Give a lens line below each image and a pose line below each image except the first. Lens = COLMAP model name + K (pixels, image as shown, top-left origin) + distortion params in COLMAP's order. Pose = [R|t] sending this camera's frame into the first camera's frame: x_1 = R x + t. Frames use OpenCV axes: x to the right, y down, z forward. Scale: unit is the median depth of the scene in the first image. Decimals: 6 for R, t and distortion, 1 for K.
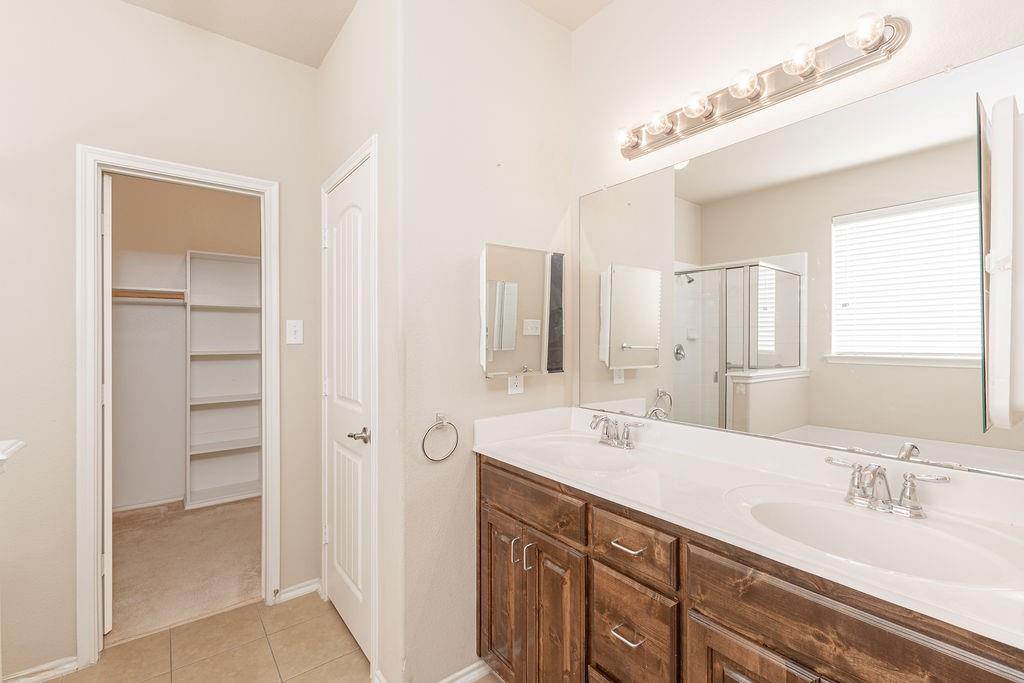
lens RADIAL K [[445.5, 0, 512.5], [0, 445.5, 340.8], [0, 0, 1]] dist [0.000735, -0.000135]
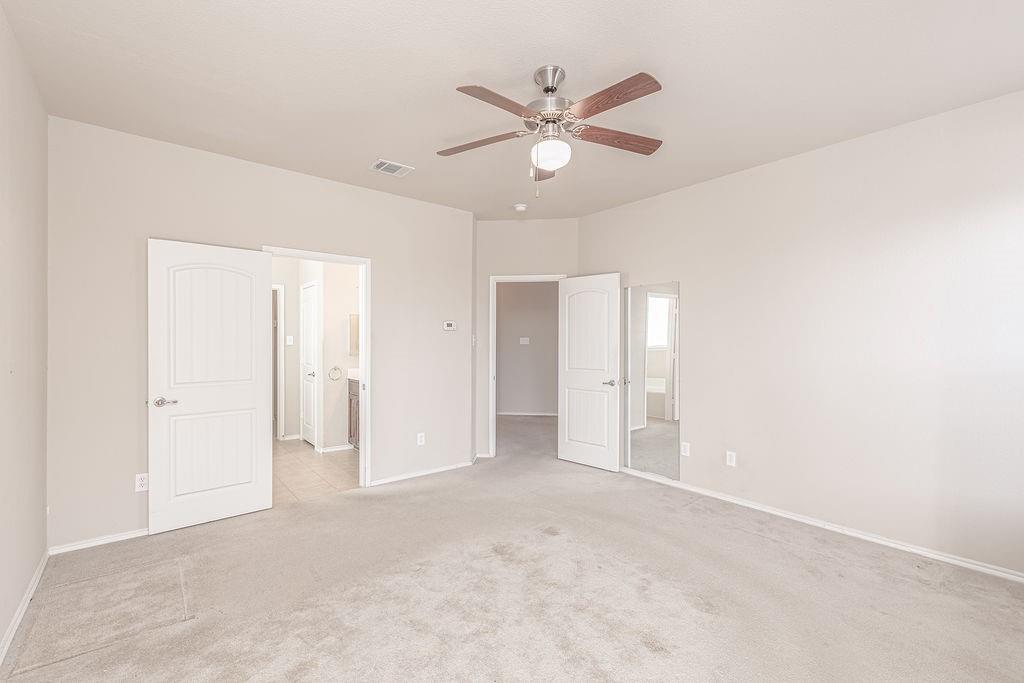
lens RADIAL K [[445.5, 0, 515.2], [0, 445.5, 346.9], [0, 0, 1]] dist [0.000735, -0.000135]
pose [[0.999744, -0.000176, 0.022619, 0.817033], [0.000230, 0.999997, -0.002350, 0.026642], [-0.022619, 0.002355, 0.999741, -1.738509]]
